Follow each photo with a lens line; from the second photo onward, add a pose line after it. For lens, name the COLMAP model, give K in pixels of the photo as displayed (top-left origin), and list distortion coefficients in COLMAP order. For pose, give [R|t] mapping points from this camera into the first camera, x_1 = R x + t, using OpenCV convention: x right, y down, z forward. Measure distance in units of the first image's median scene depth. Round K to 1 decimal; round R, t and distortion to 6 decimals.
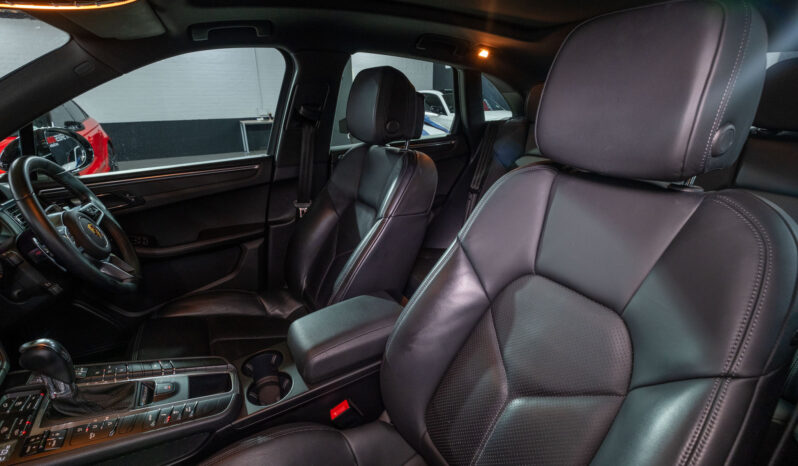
lens RADIAL K [[363.8, 0, 394.9], [0, 363.8, 229.5], [0, 0, 1]] dist [0.002789, -0.004511]
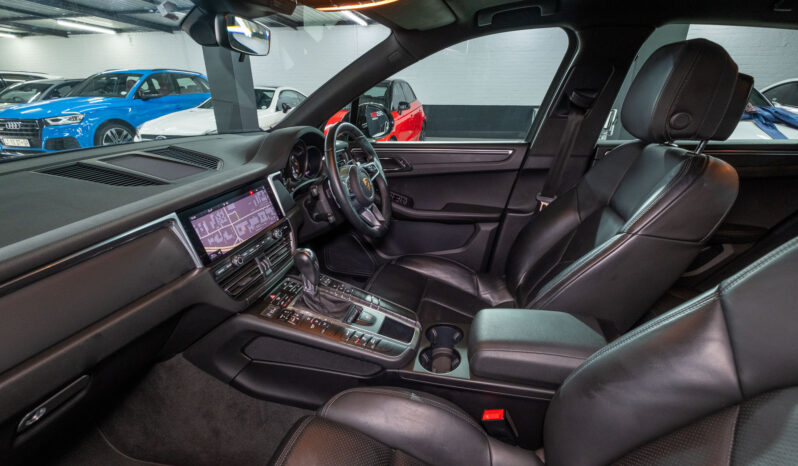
lens RADIAL K [[363.8, 0, 399.4], [0, 363.8, 232.1], [0, 0, 1]] dist [0.002789, -0.004511]
pose [[0.737551, 0.260335, -0.623092, 0.106865], [-0.238810, 0.963631, 0.119938, -0.012102], [0.631655, 0.060340, 0.772898, 0.074860]]
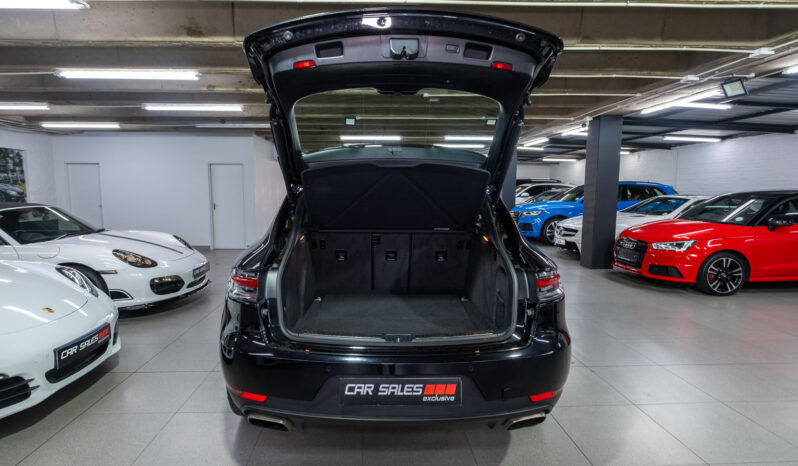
lens RADIAL K [[397.5, 0, 383.6], [0, 397.5, 233.5], [0, 0, 1]] dist [0.002167, -0.002533]
pose [[-0.474623, 0.103526, -0.874080, 3.027137], [-0.302423, 0.913421, 0.272400, -0.978315], [0.826603, 0.393630, -0.402222, 2.342354]]
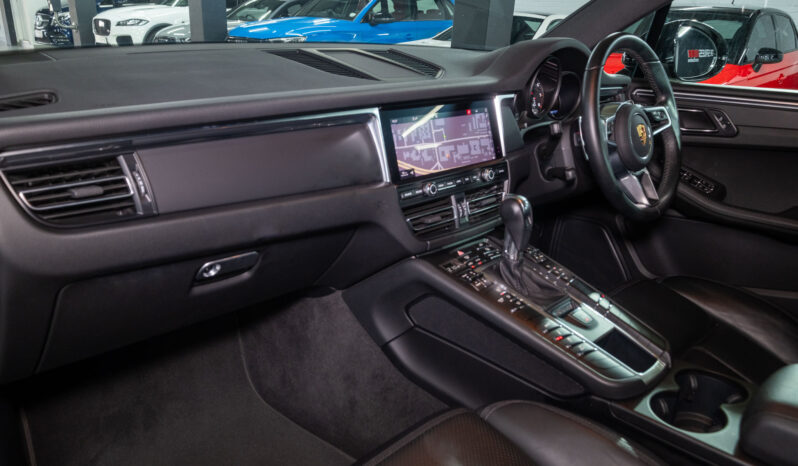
lens RADIAL K [[579.0, 0, 380.4], [0, 579.0, 243.5], [0, 0, 1]] dist [0.003700, 0.003338]
pose [[0.255904, 0.375797, -0.890668, 0.249643], [-0.375091, 0.887763, 0.266801, 0.087263], [0.890966, 0.265806, 0.368140, 0.063323]]
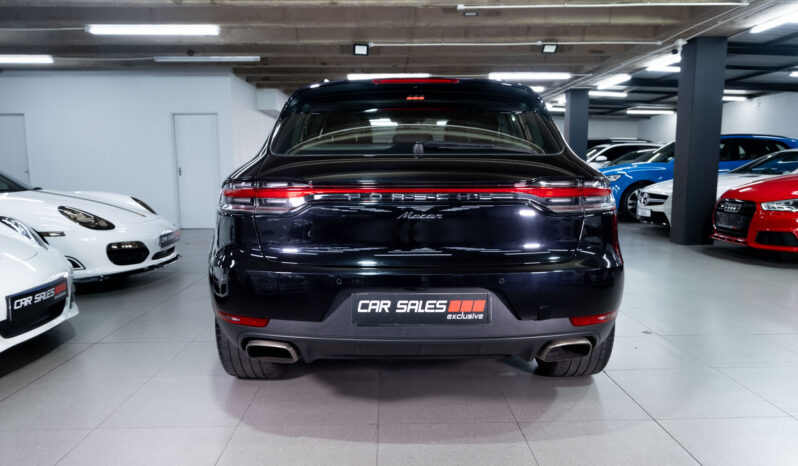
lens RADIAL K [[553.2, 0, 404.1], [0, 553.2, 238.0], [0, 0, 1]] dist [0.007385, 0.000000]
pose [[-0.481576, 0.125571, -0.867362, 3.350828], [-0.292959, 0.909686, 0.294356, -0.757182], [0.825990, 0.395857, -0.401296, 2.643266]]
